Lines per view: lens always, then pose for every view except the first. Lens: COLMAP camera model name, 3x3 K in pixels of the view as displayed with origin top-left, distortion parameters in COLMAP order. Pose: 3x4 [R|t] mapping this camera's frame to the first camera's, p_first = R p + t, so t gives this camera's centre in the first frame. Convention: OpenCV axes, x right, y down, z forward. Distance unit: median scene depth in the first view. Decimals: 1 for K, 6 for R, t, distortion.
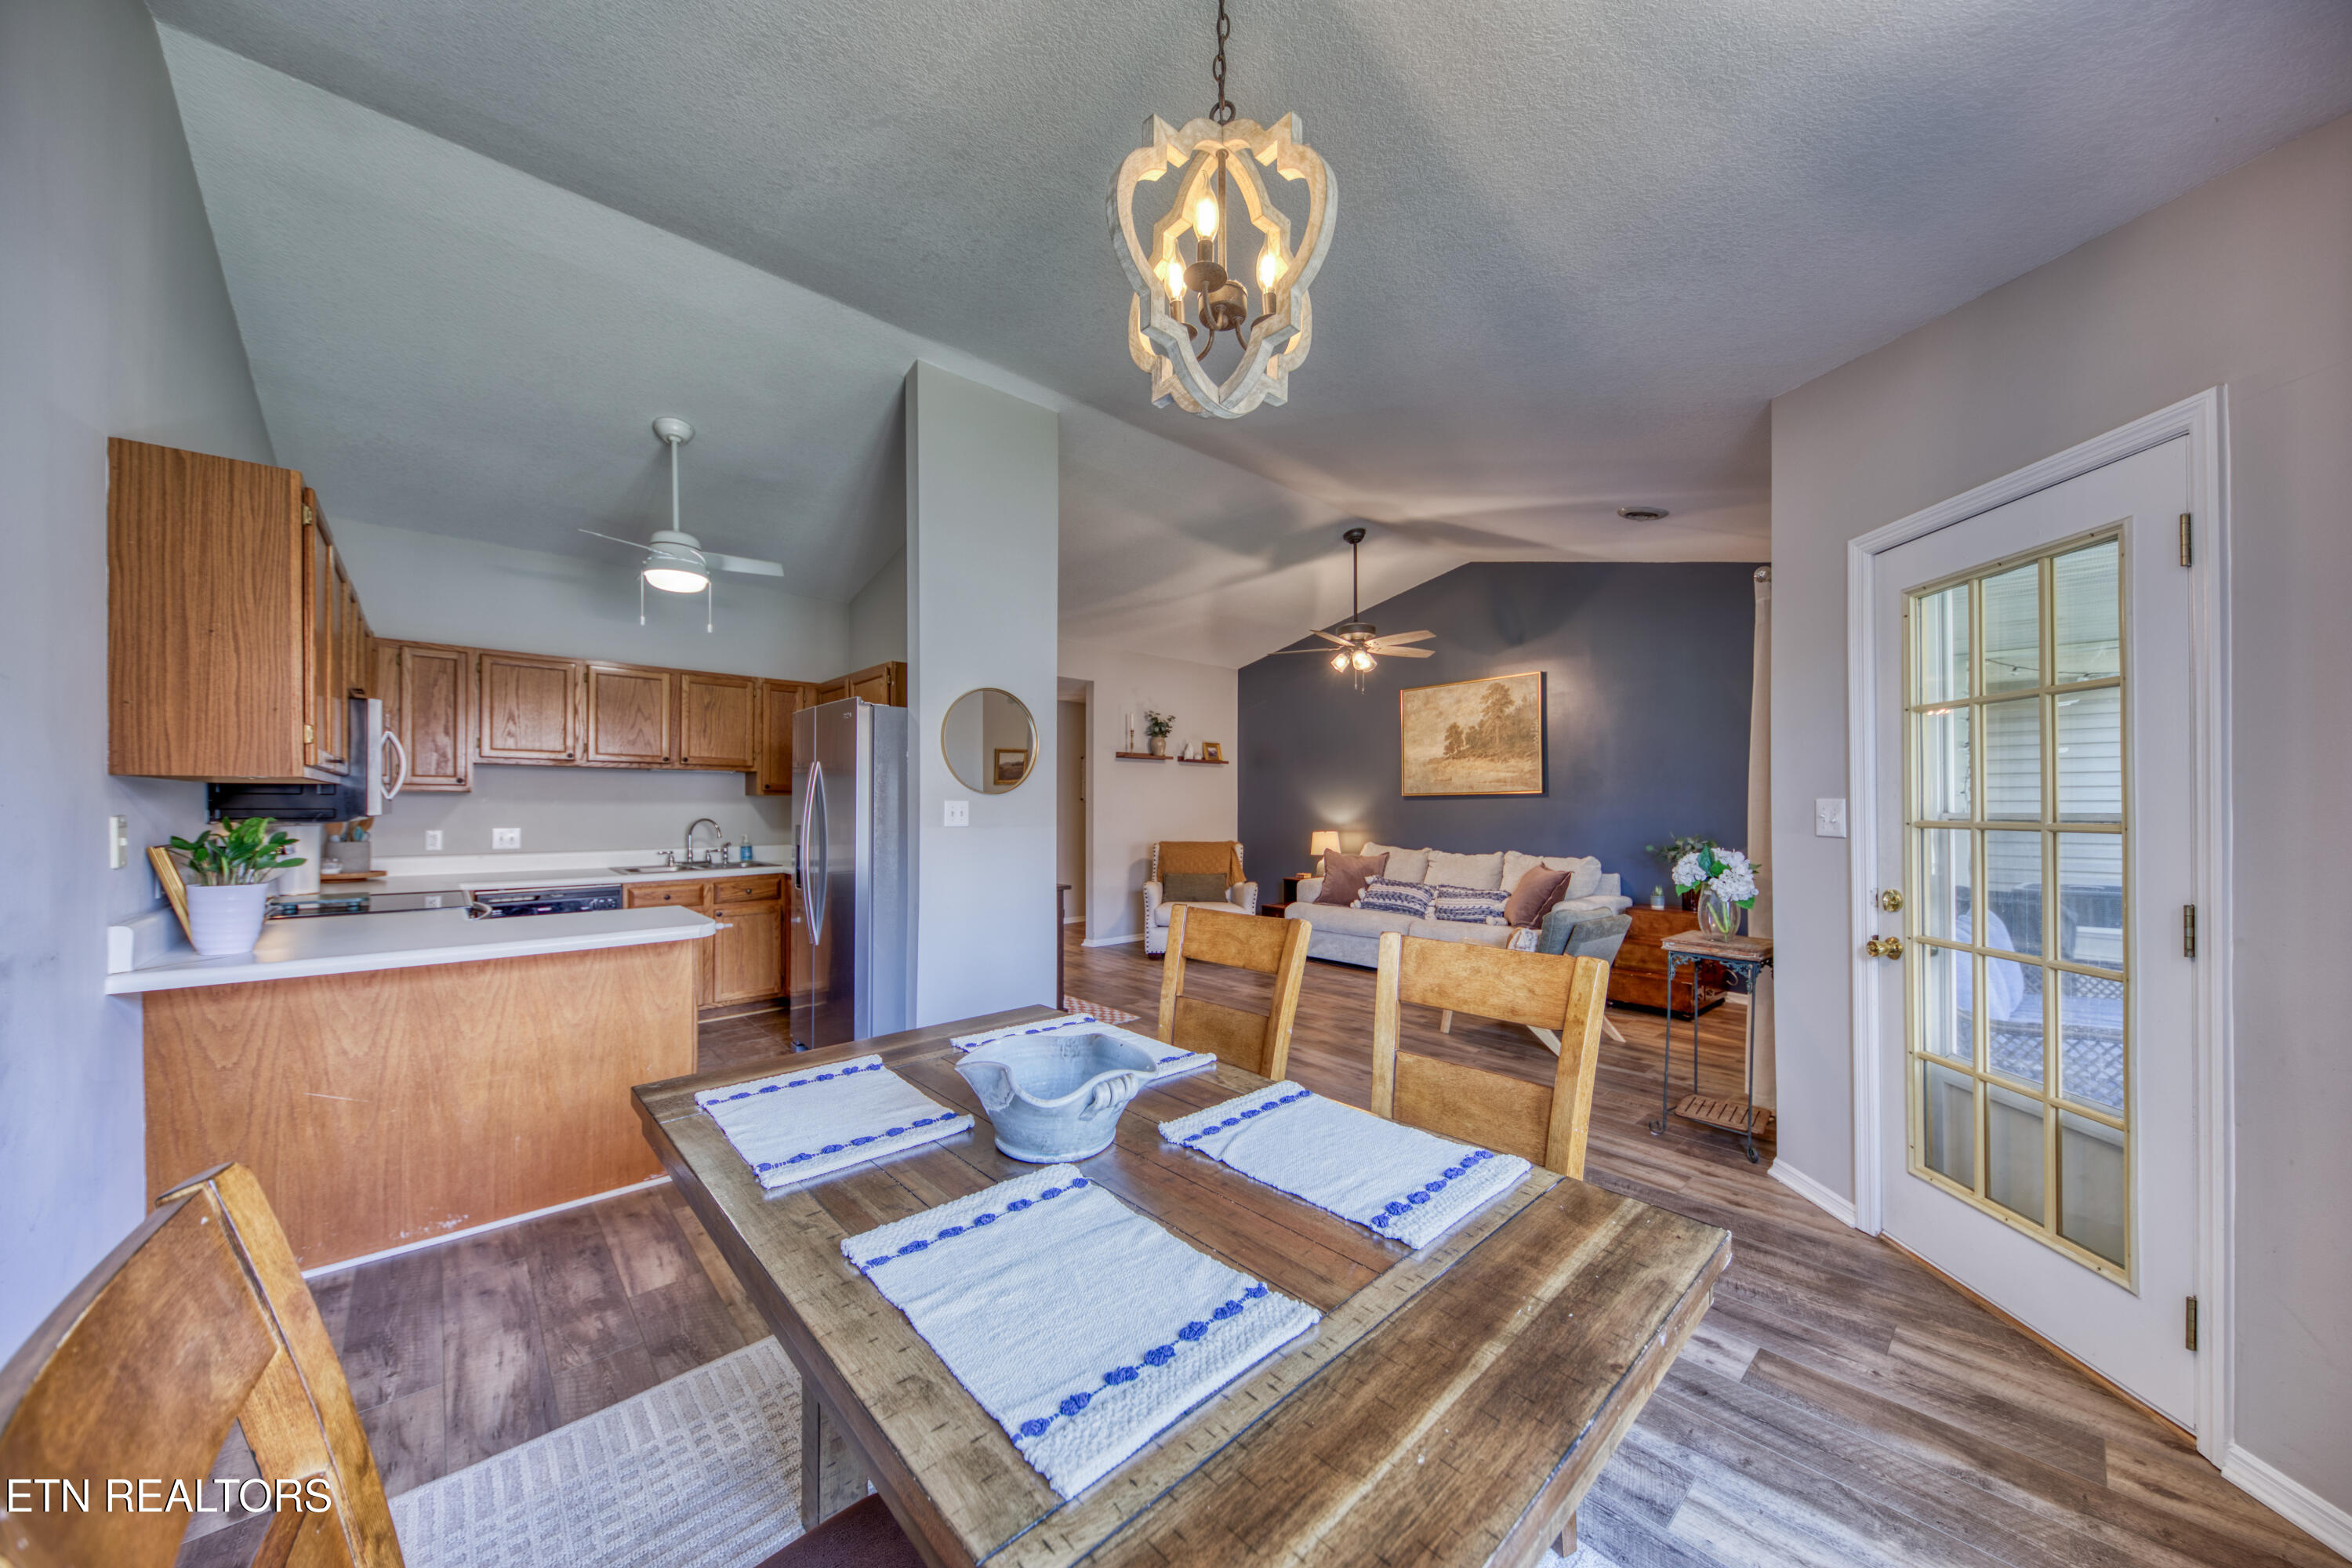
lens RADIAL K [[789.4, 0, 1185.1], [0, 789.4, 803.6], [0, 0, 1]] dist [-0.002347, -0.000030]
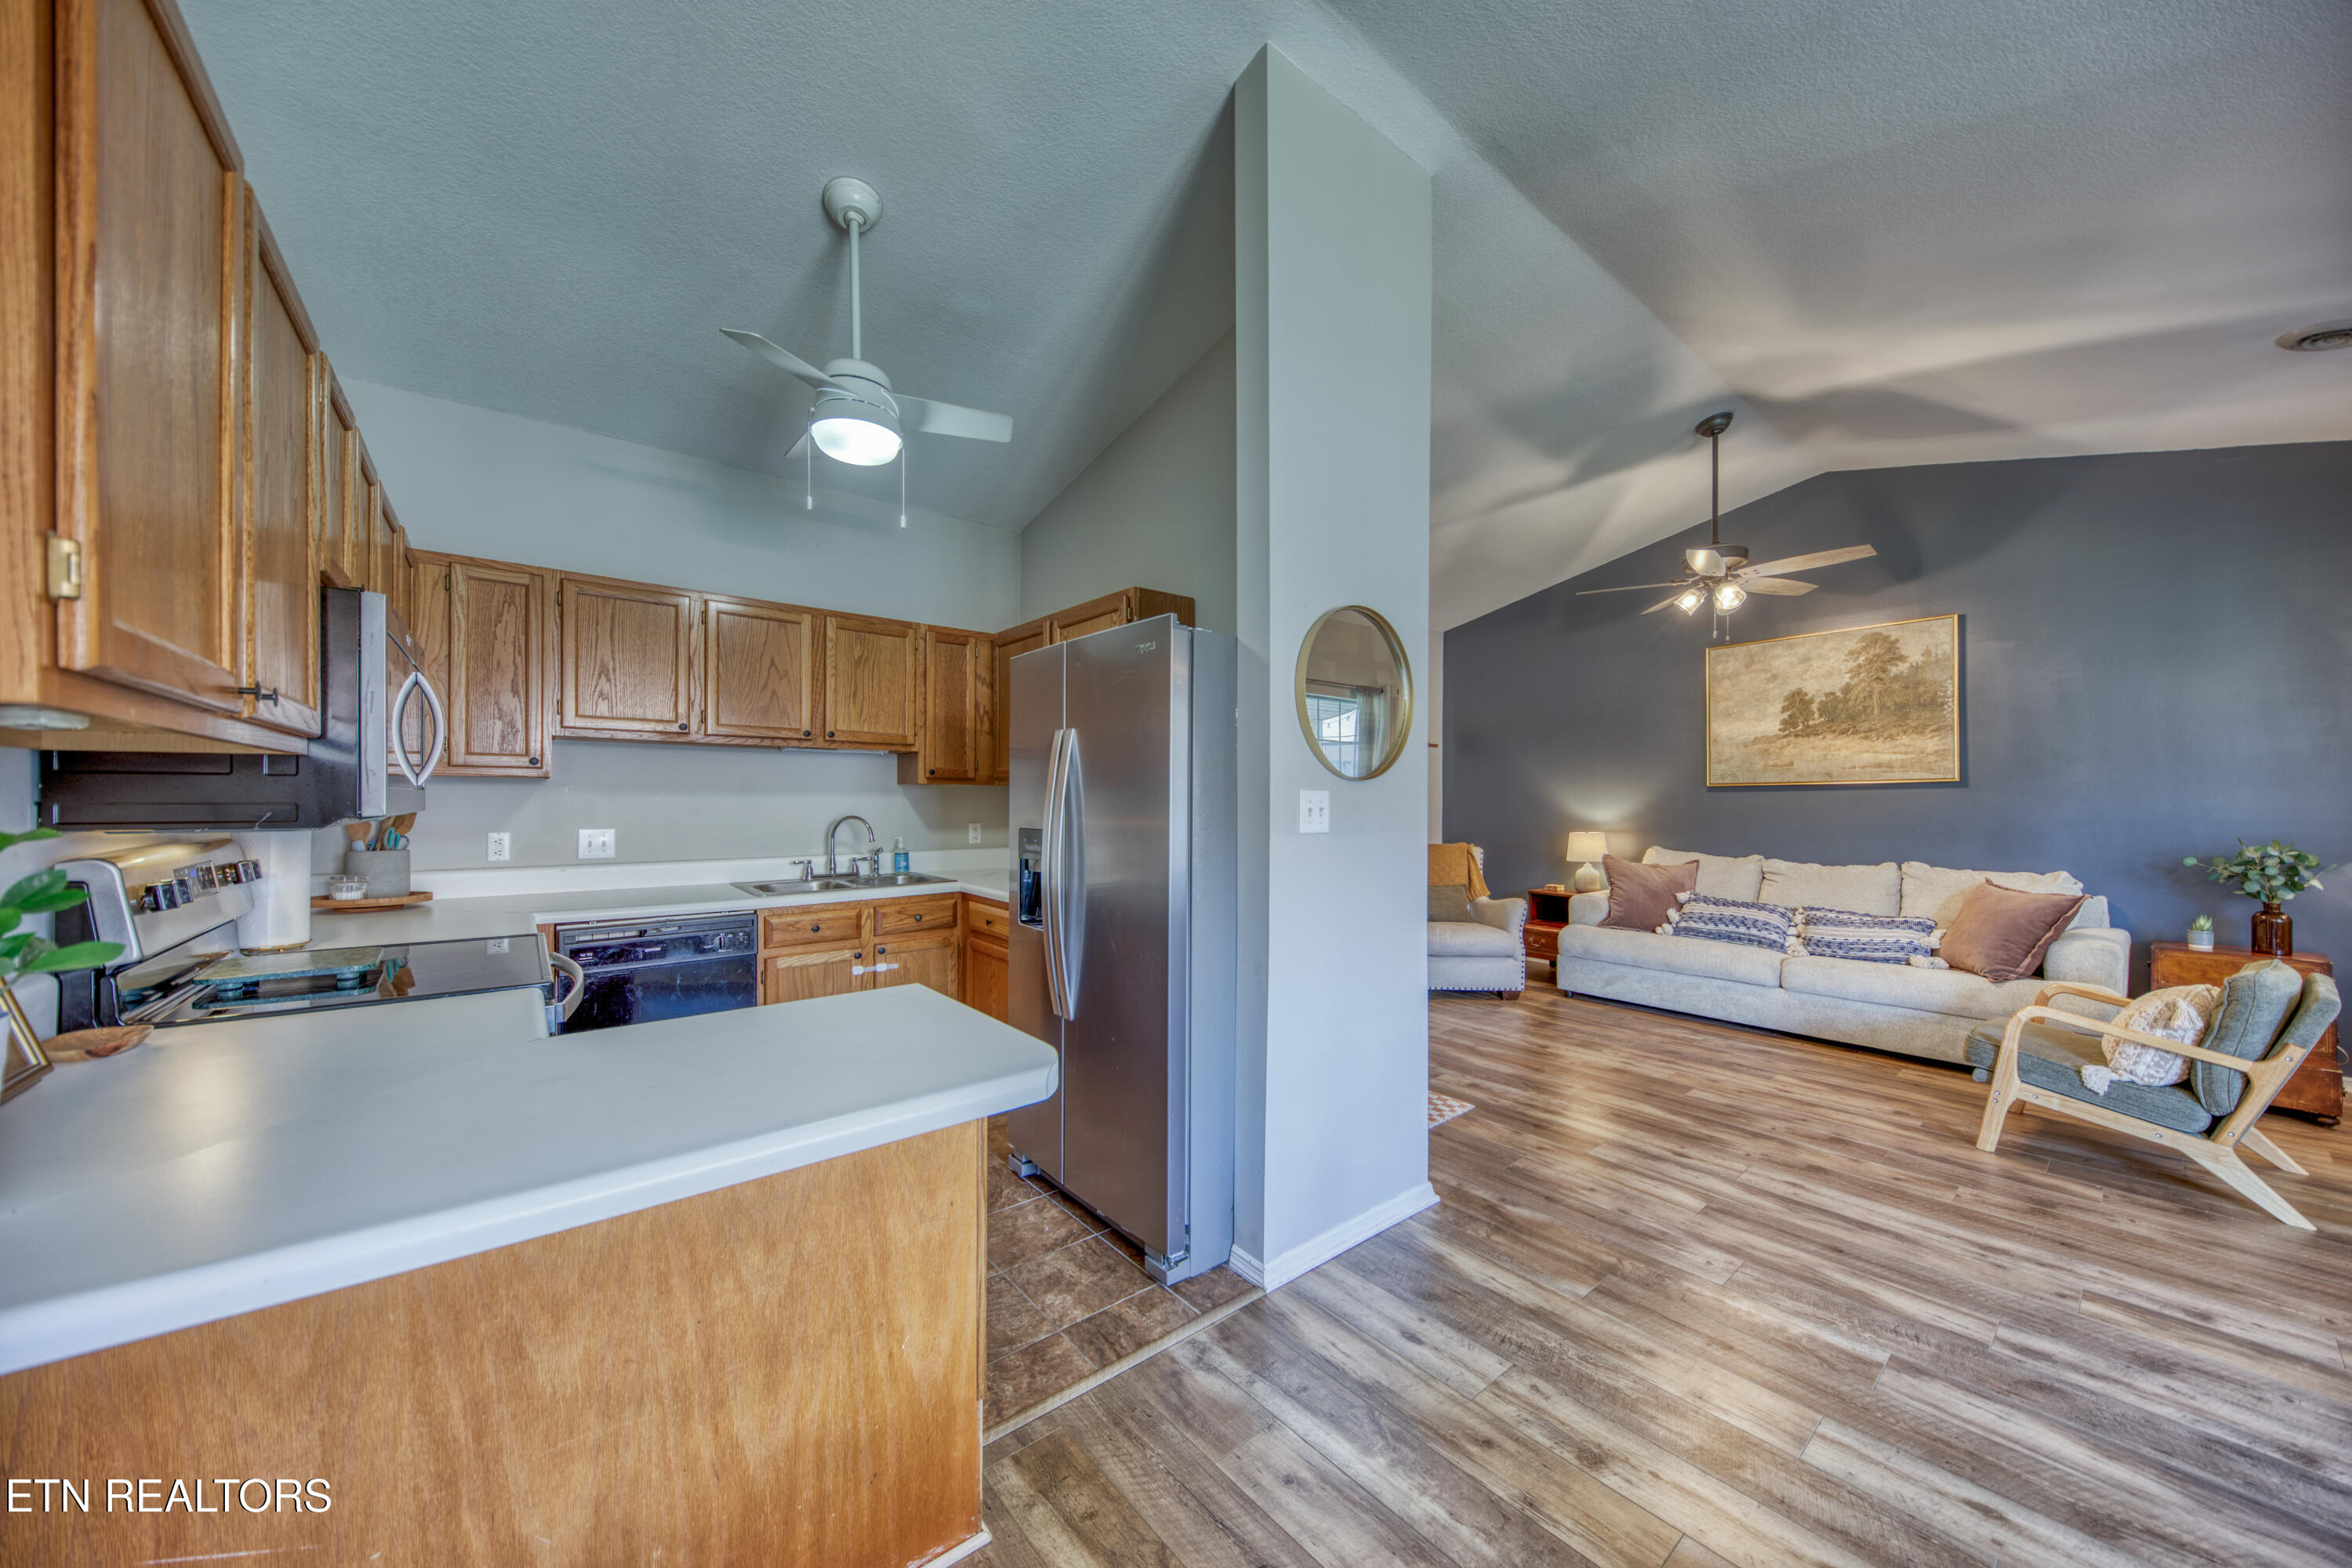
lens RADIAL K [[796.8, 0, 1190.5], [0, 796.8, 801.1], [0, 0, 1]] dist [0.012821, -0.007227]
pose [[0.998248, 0.001018, -0.059168, -0.236933], [-0.000702, 0.999985, 0.005368, 0.001031], [0.059172, -0.005317, 0.998234, 0.259128]]
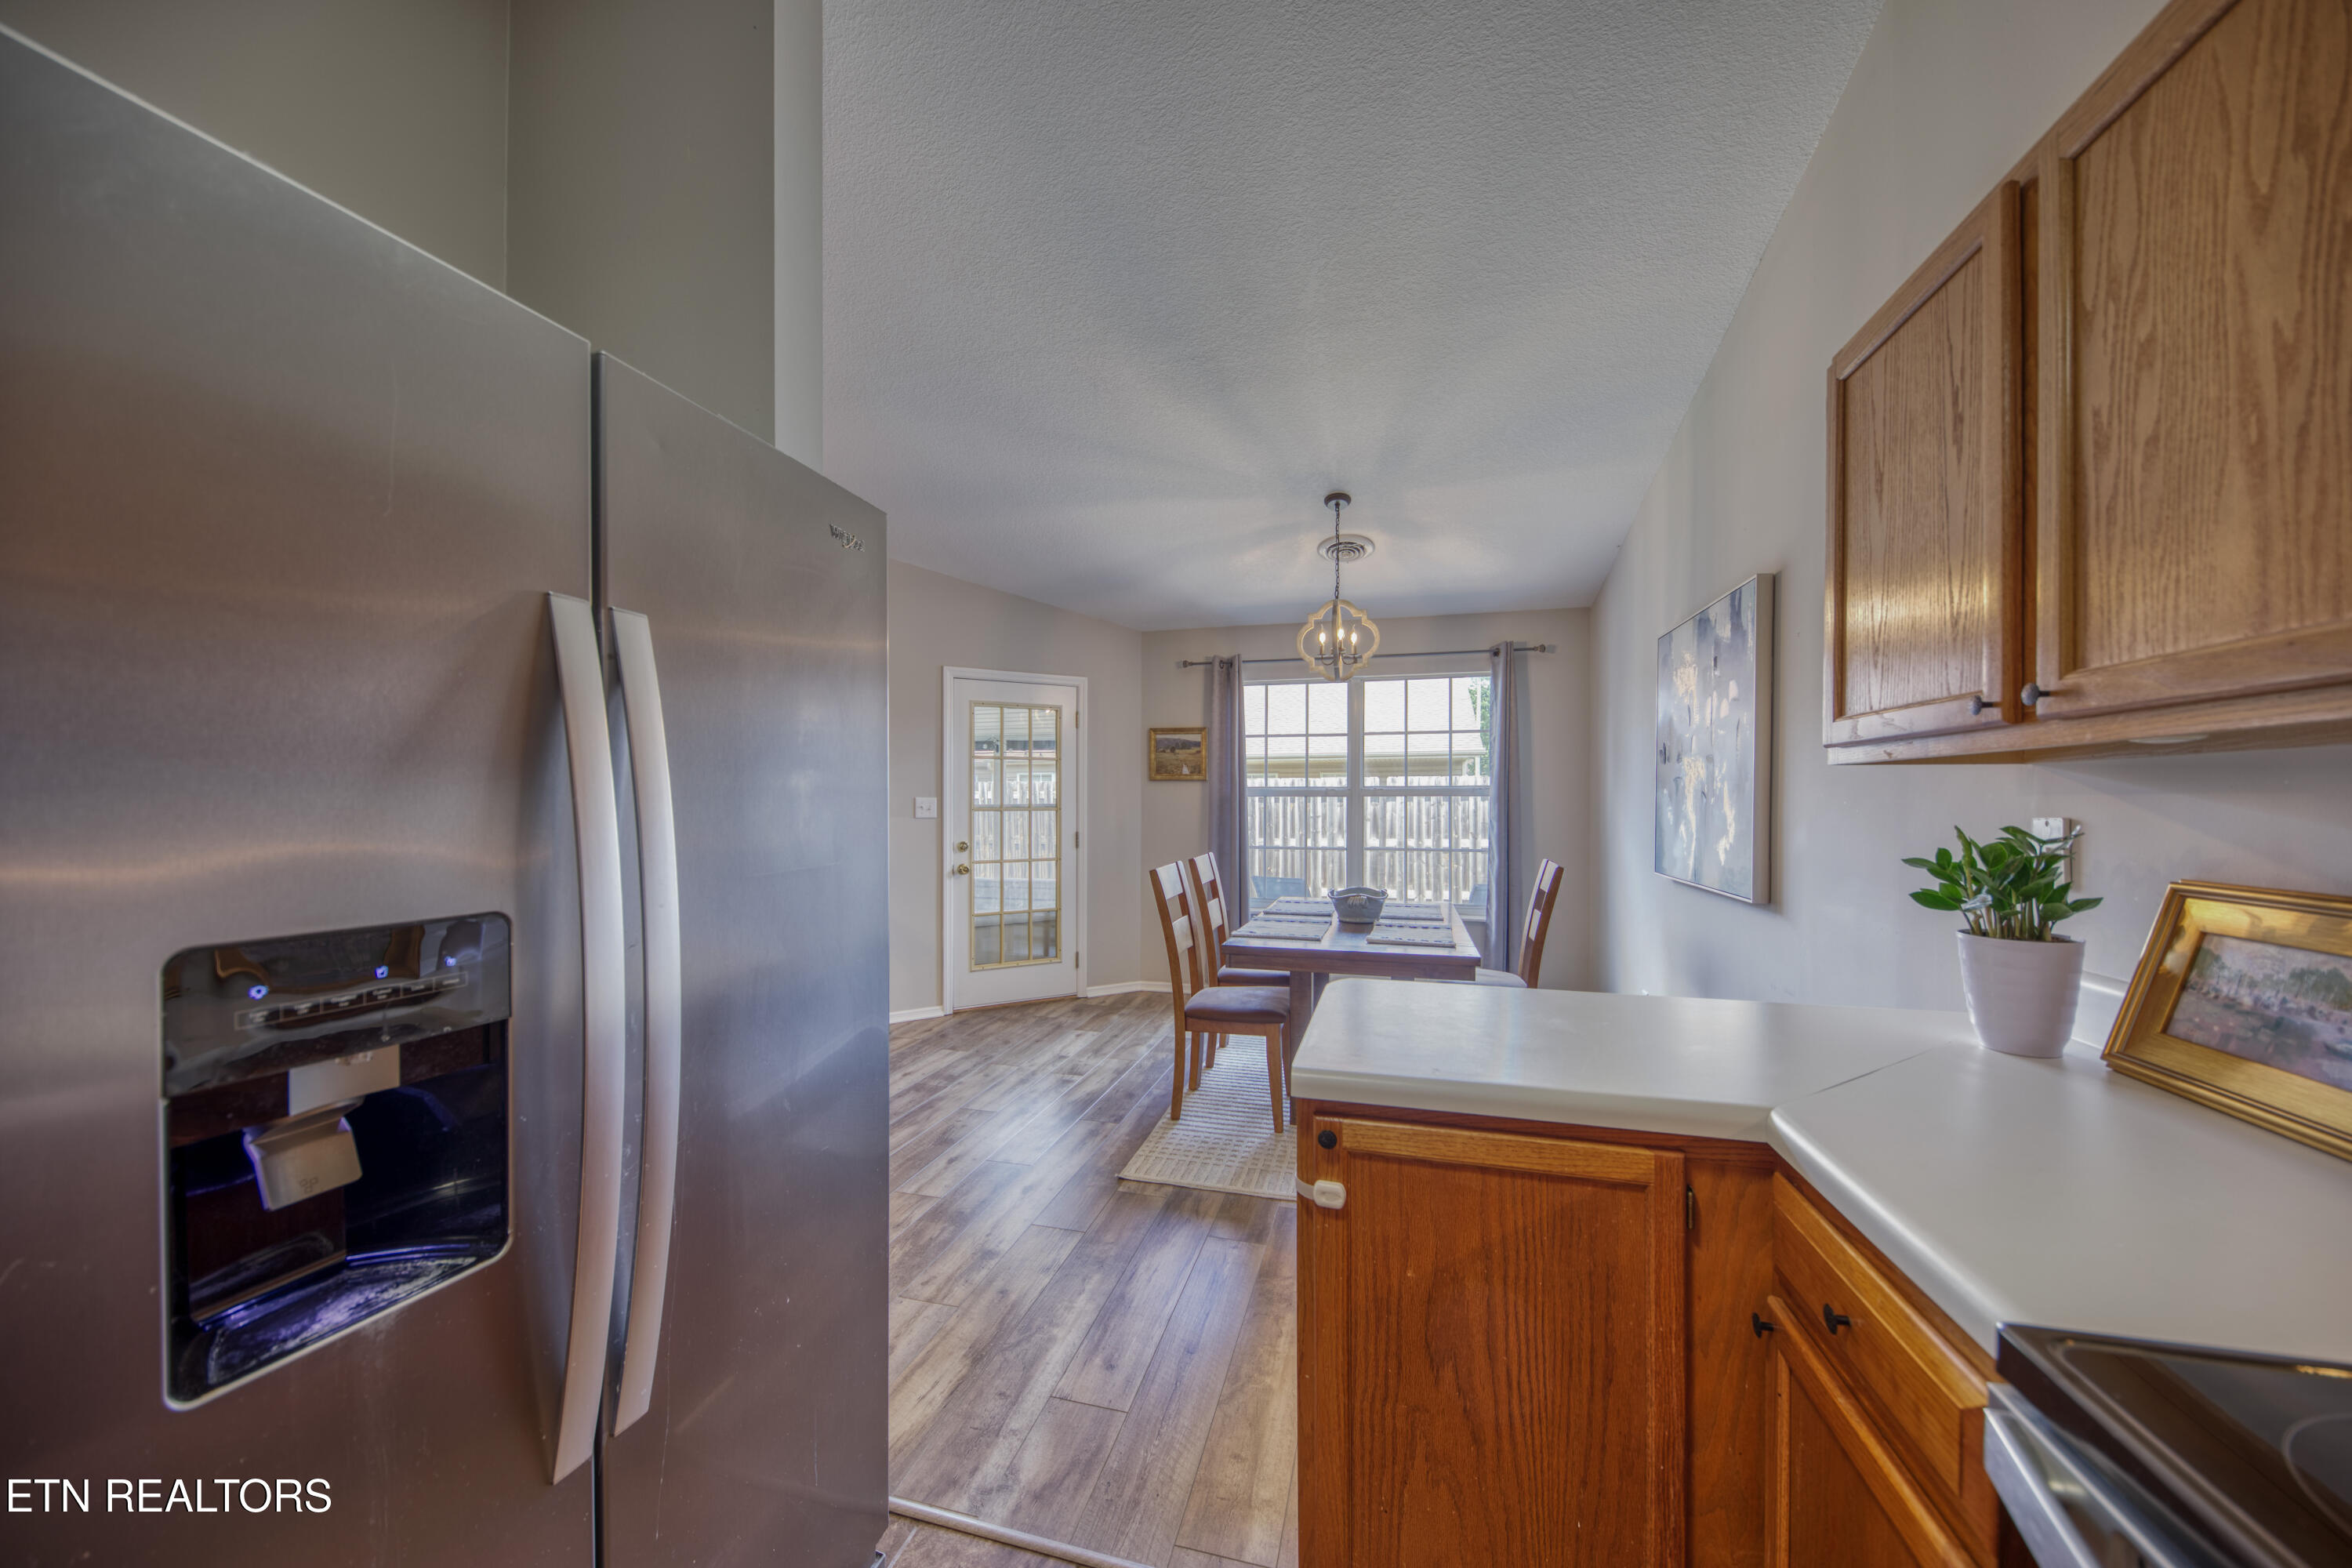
lens RADIAL K [[812.0, 0, 1174.9], [0, 812.0, 802.5], [0, 0, 1]] dist [0.014669, -0.004173]
pose [[-0.514548, -0.002537, 0.857458, -0.525549], [-0.002642, 0.999996, 0.001373, 0.001012], [-0.857458, -0.001559, -0.514552, 0.689551]]
